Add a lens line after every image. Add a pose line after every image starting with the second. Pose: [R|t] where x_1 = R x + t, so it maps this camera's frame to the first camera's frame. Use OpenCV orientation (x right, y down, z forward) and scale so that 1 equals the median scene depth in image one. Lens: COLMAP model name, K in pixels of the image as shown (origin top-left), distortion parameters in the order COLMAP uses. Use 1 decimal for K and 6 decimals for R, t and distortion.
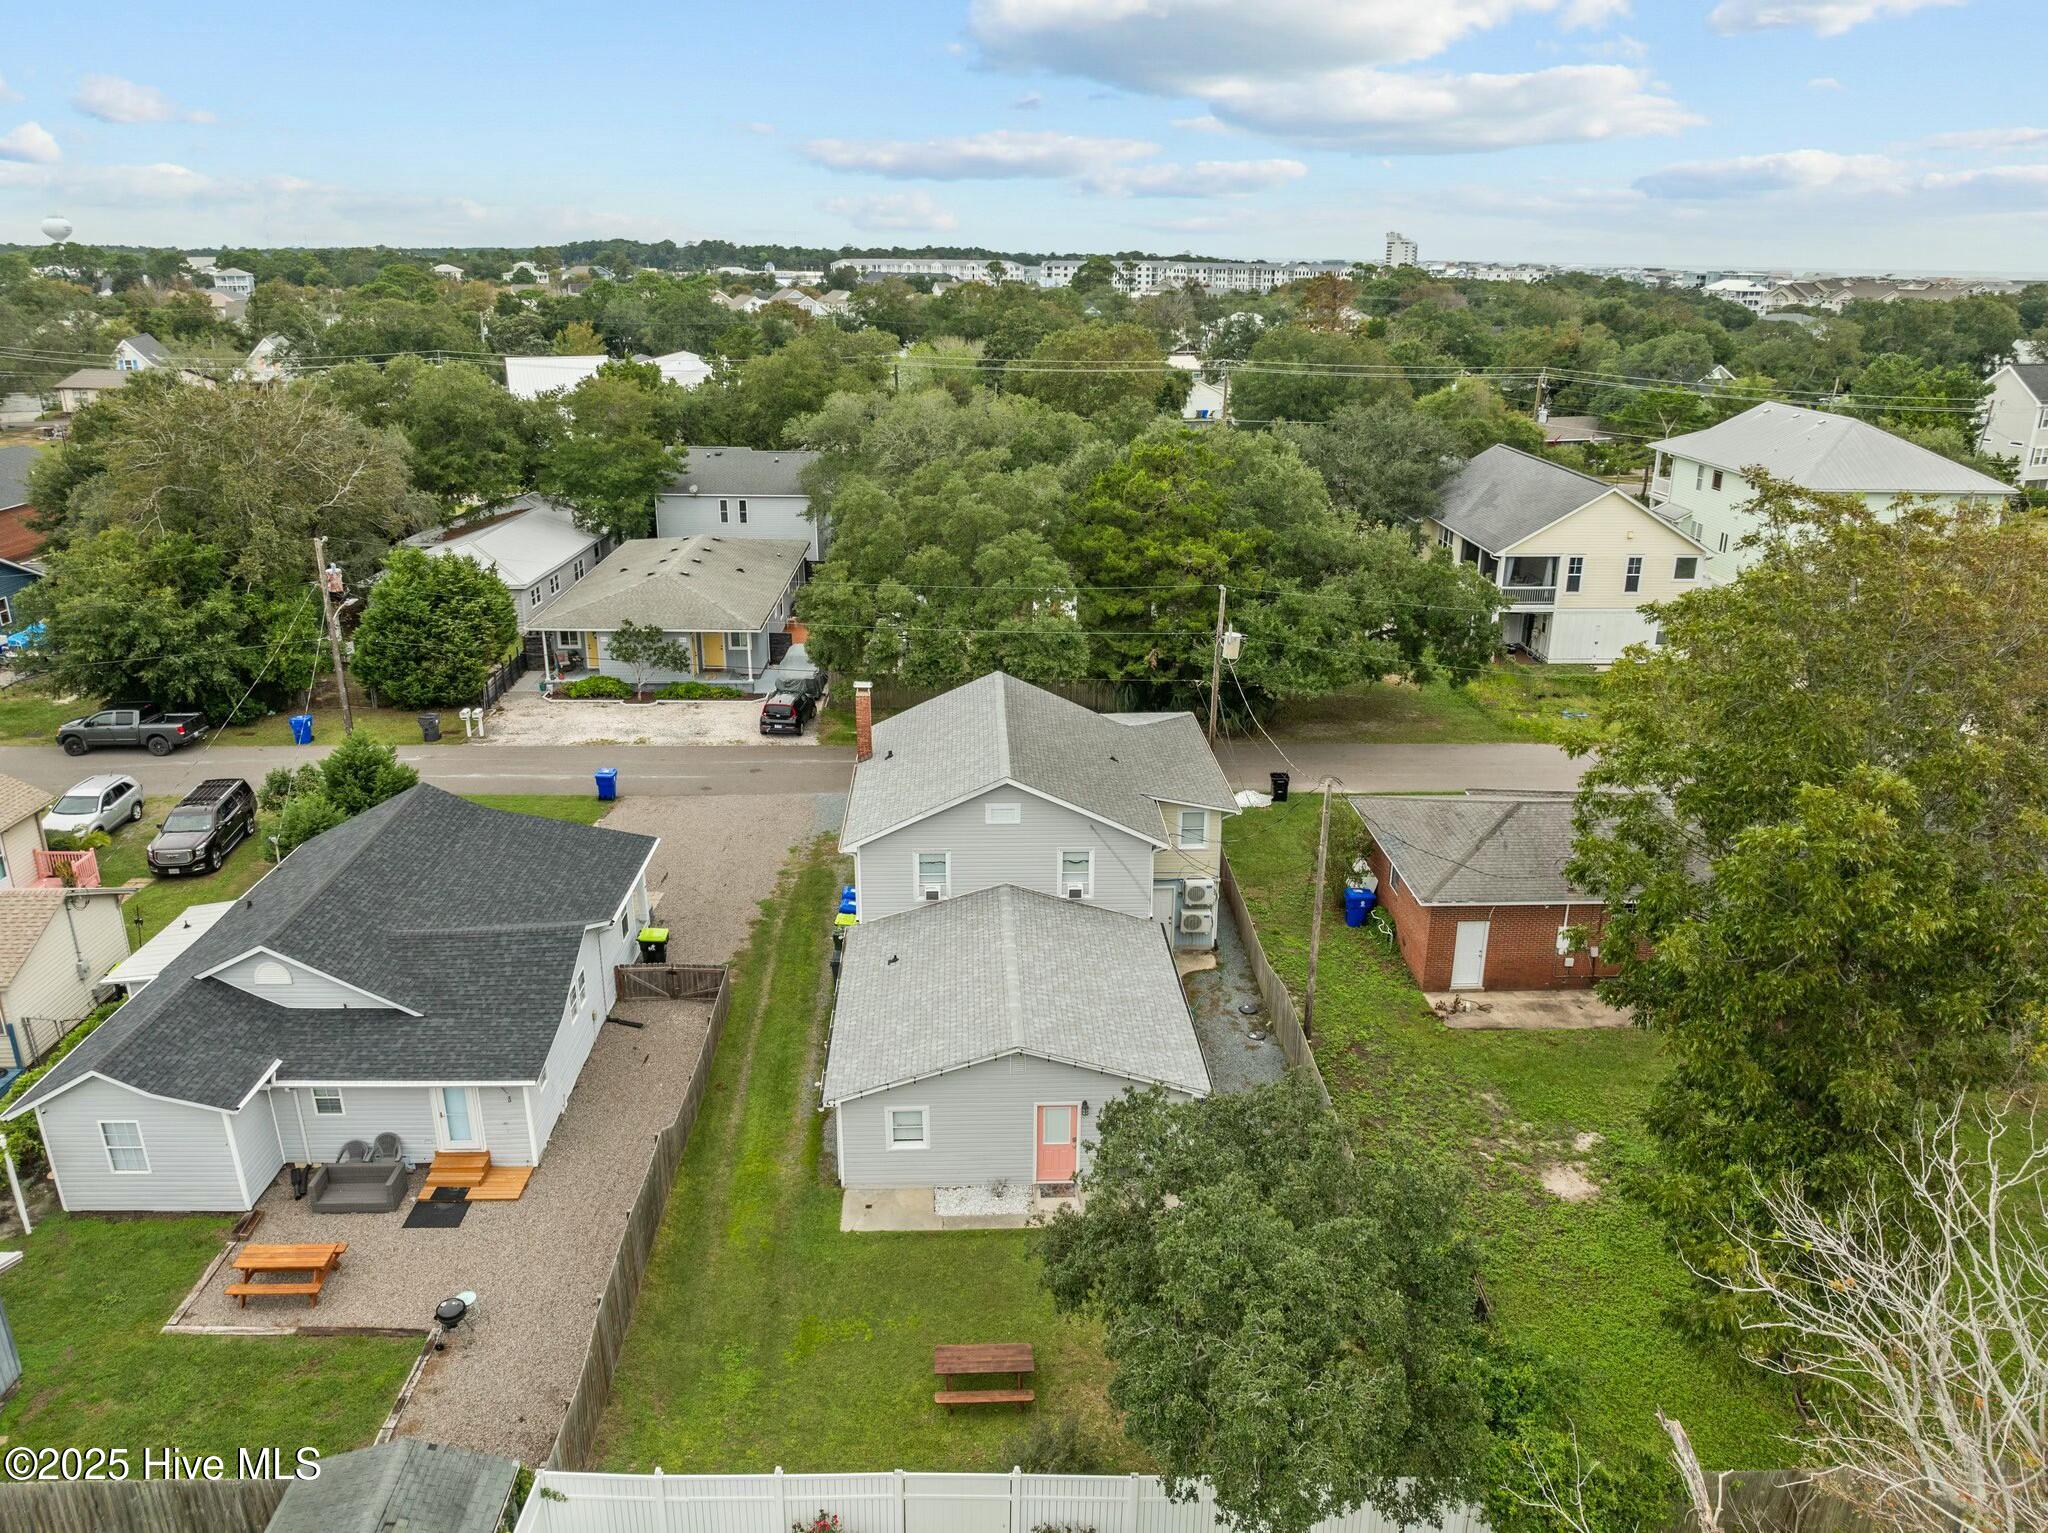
lens RADIAL K [[1438.4, 0, 1024.0], [0, 1438.4, 766.5], [0, 0, 1]] dist [-0.041251, 0.001878]
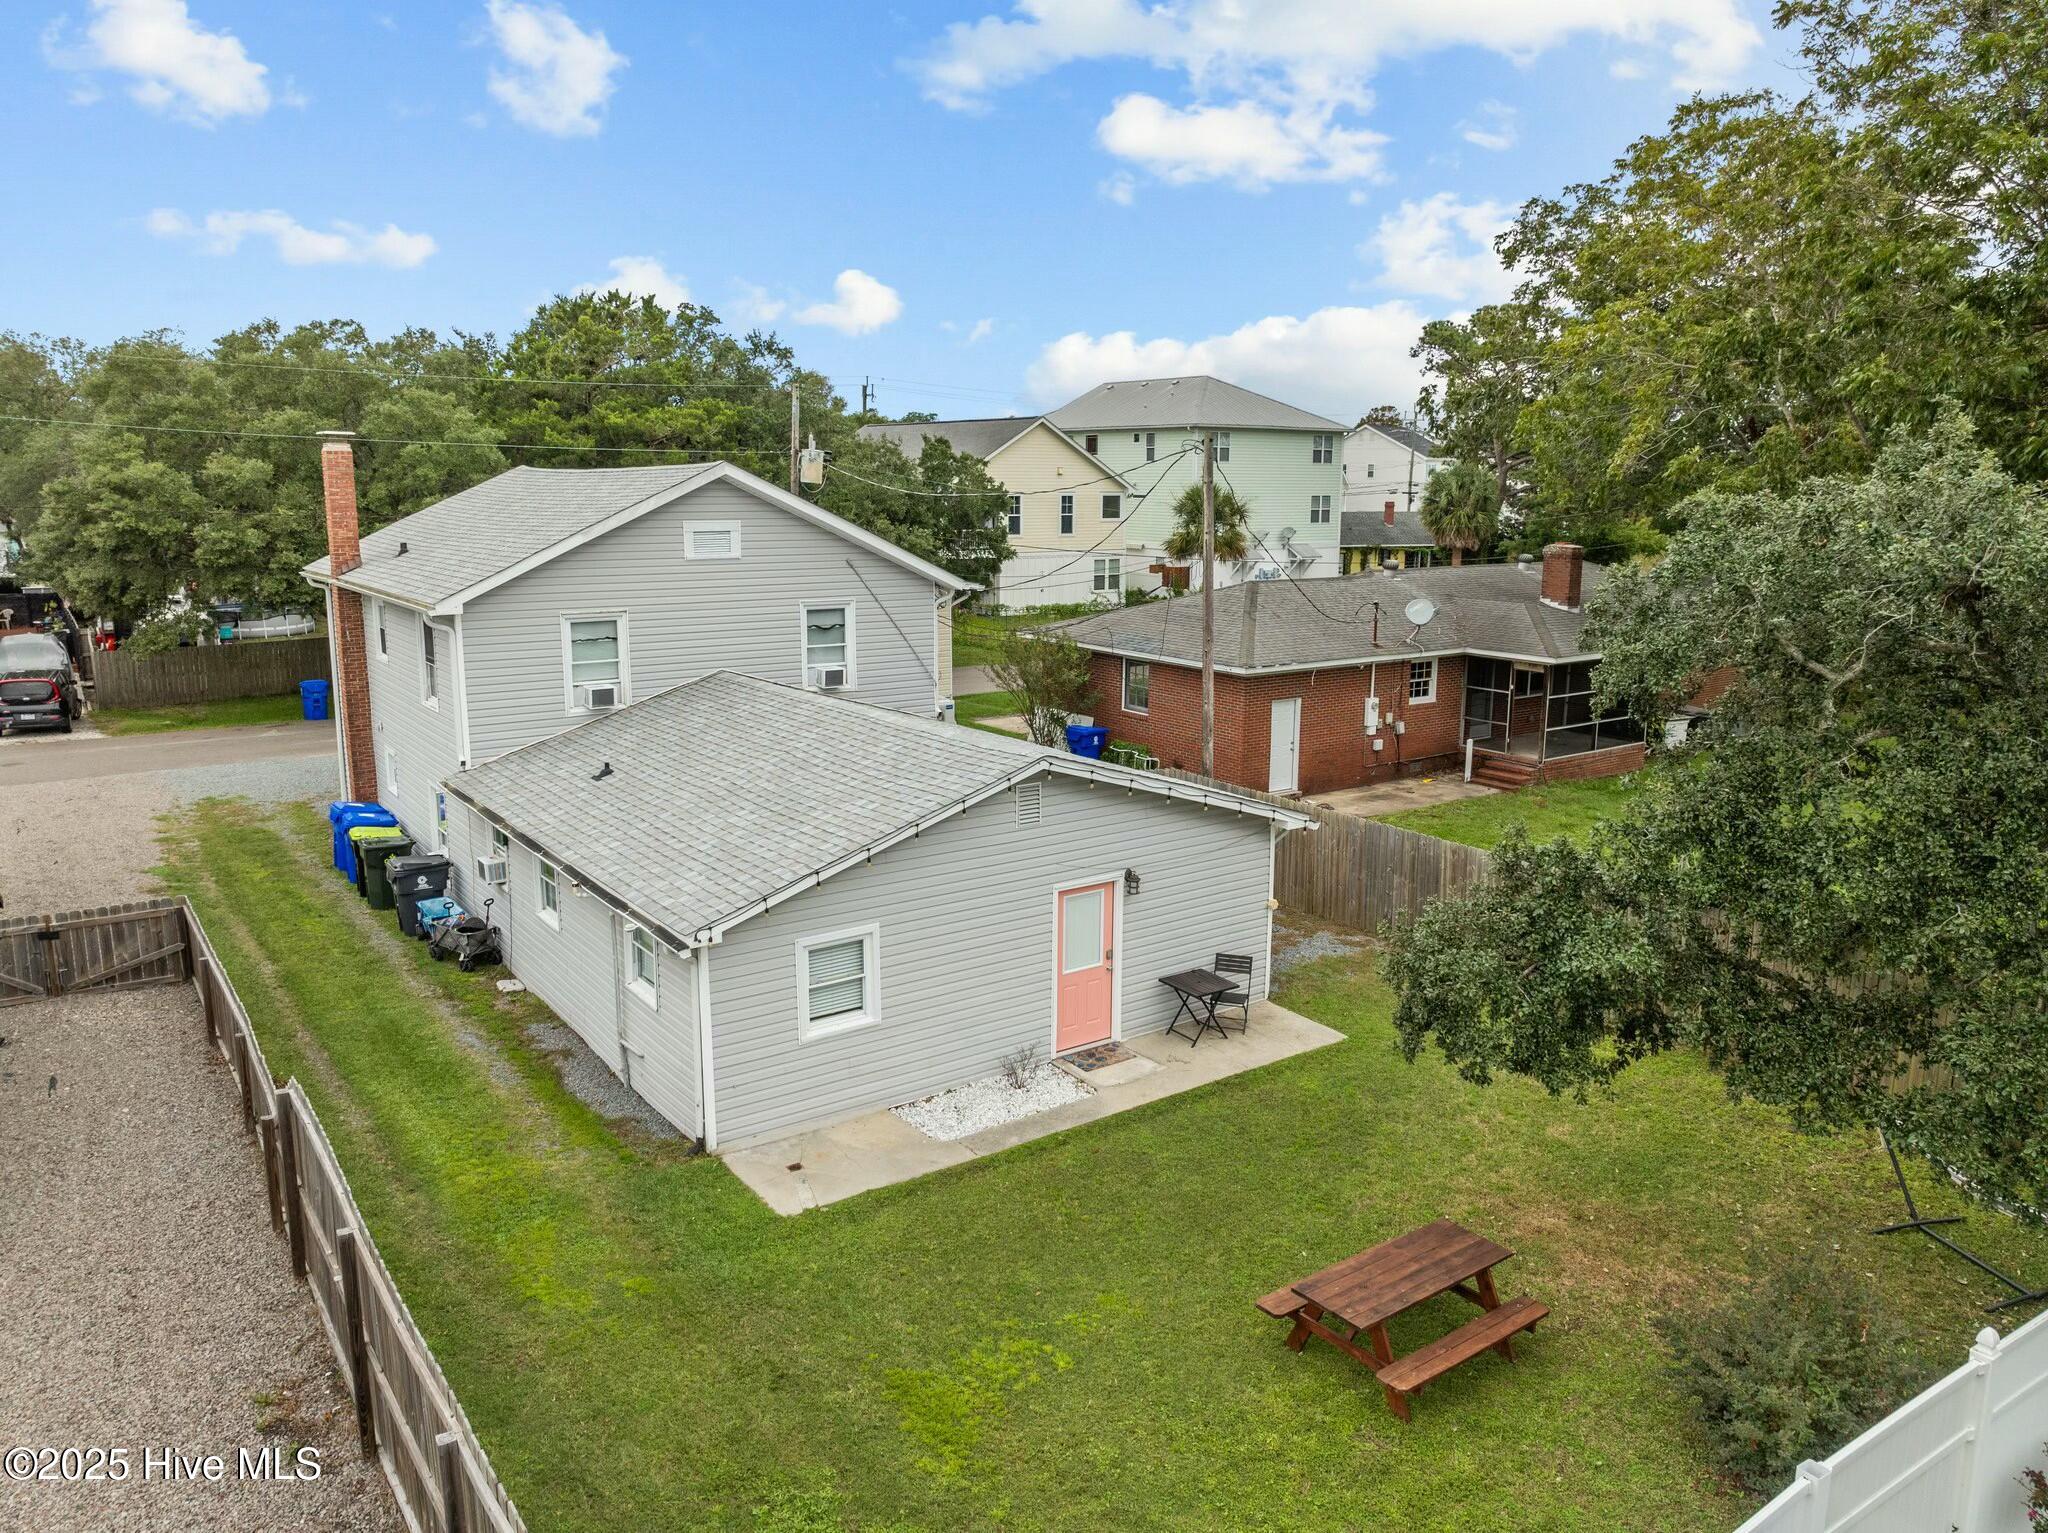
lens RADIAL K [[1438.4, 0, 1024.0], [0, 1438.4, 766.5], [0, 0, 1]] dist [-0.041251, 0.001878]
pose [[0.834983, -0.106927, 0.539787, -0.216480], [0.181711, 0.979491, -0.087055, 0.182521], [-0.519408, 0.170774, 0.837288, 0.434882]]
